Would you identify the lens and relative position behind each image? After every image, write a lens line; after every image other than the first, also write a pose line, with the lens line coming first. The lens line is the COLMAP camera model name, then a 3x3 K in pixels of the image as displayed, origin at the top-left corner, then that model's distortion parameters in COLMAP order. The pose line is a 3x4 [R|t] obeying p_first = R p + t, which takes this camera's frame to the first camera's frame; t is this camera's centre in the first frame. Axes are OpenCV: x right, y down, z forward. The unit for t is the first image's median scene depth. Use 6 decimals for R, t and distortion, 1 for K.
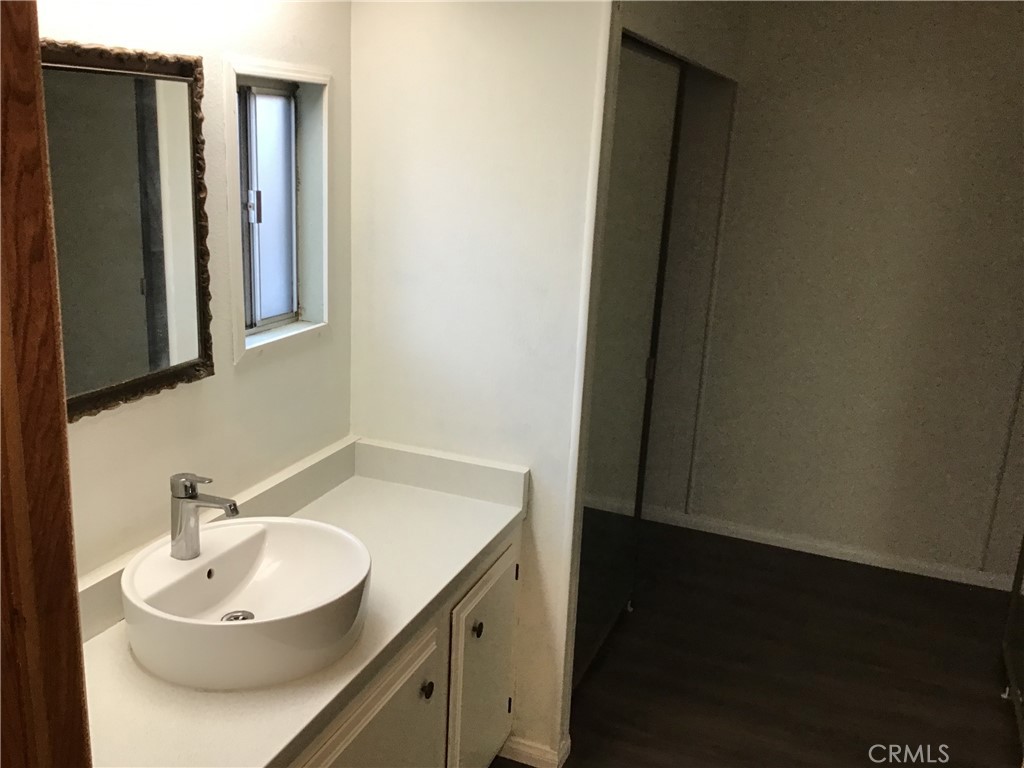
lens RADIAL K [[914.2, 0, 512.0], [0, 914.2, 384.0], [0, 0, 1]] dist [0.147166, -0.343776]
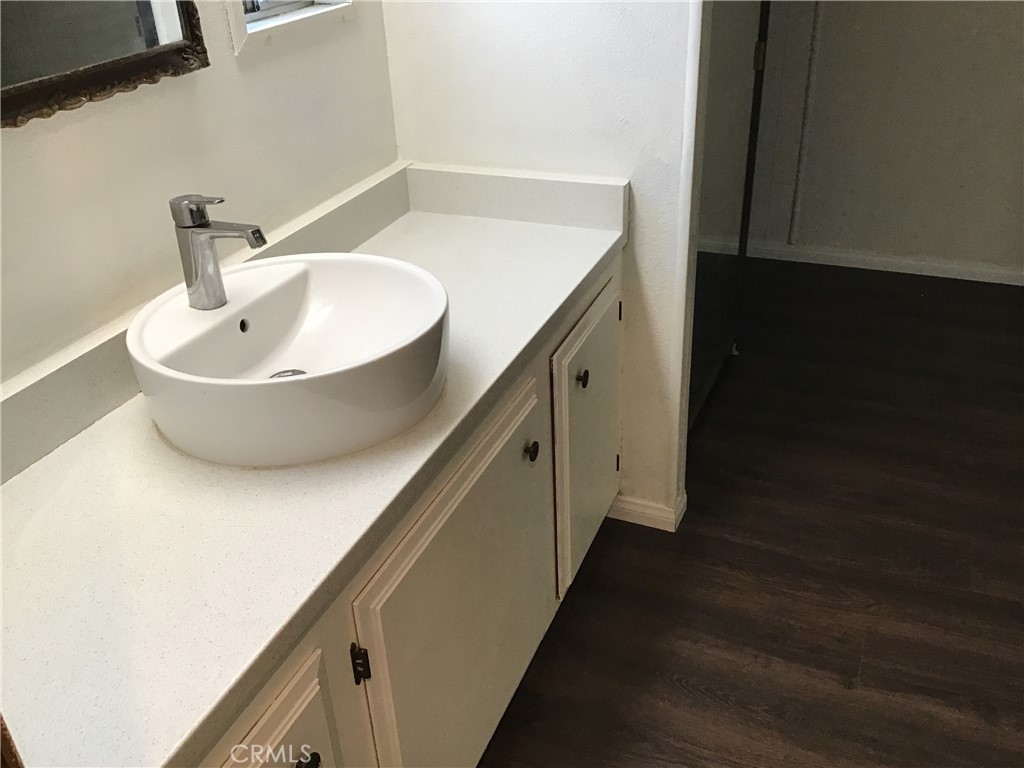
lens RADIAL K [[926.2, 0, 512.0], [0, 926.2, 384.0], [0, 0, 1]] dist [0.090132, -0.187558]
pose [[0.995143, -0.072155, -0.066961, -0.048259], [0.086197, 0.967253, 0.238729, 0.075314], [0.047543, -0.243342, 0.968775, 0.217688]]
